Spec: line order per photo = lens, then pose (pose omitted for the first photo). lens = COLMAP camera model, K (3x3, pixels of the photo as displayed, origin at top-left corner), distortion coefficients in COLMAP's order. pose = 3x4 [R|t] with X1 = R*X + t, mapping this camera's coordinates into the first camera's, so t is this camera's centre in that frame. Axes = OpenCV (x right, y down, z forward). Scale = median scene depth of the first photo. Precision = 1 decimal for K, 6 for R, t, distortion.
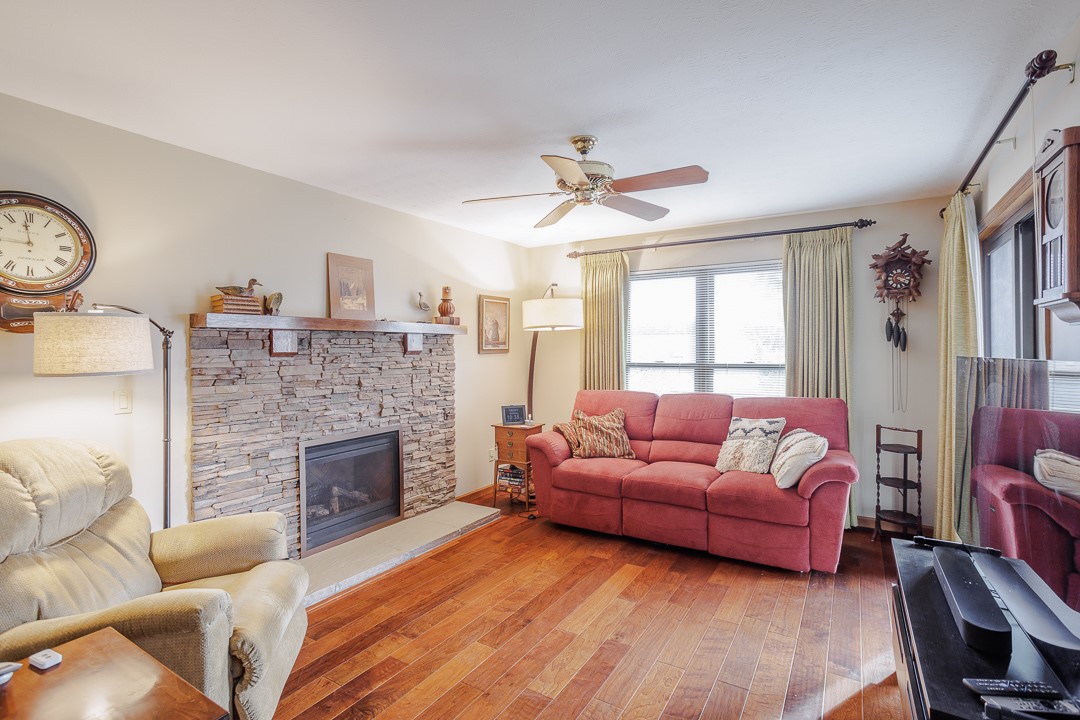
lens RADIAL K [[523.0, 0, 539.6], [0, 523.0, 355.9], [0, 0, 1]] dist [-0.037048, 0.016642]
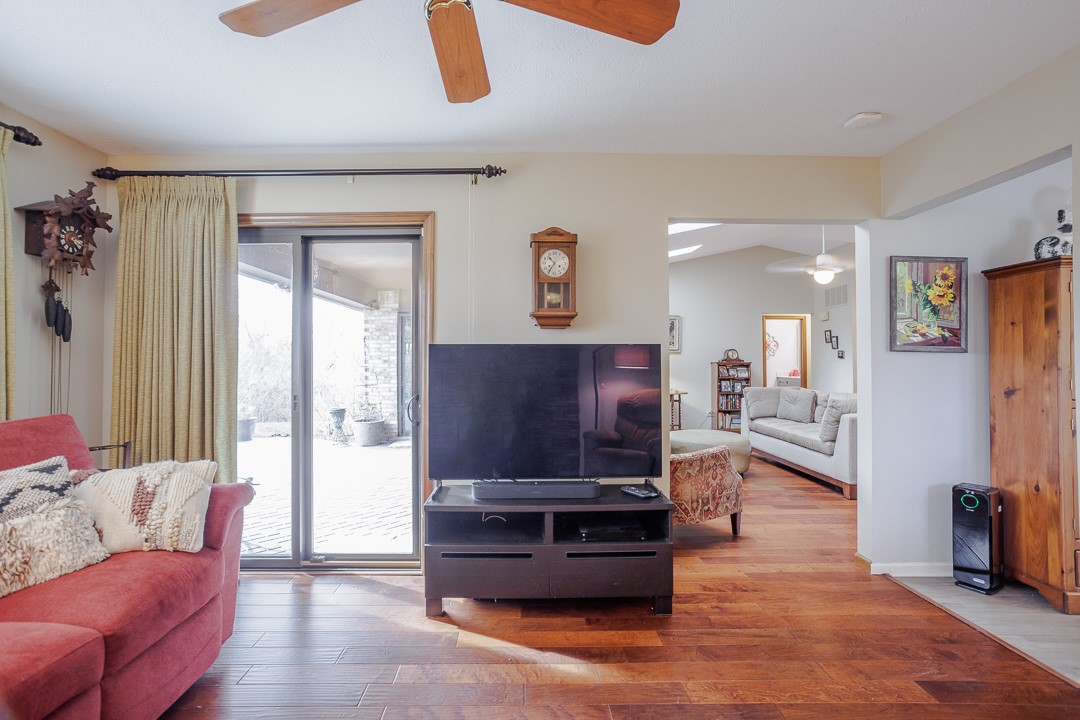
lens RADIAL K [[523.0, 0, 539.0], [0, 523.0, 356.1], [0, 0, 1]] dist [-0.037048, 0.016642]
pose [[-0.560473, 0.020854, 0.827910, -0.242458], [0.011895, 0.999782, -0.017131, 0.030005], [-0.828087, 0.000247, -0.560599, 0.864065]]
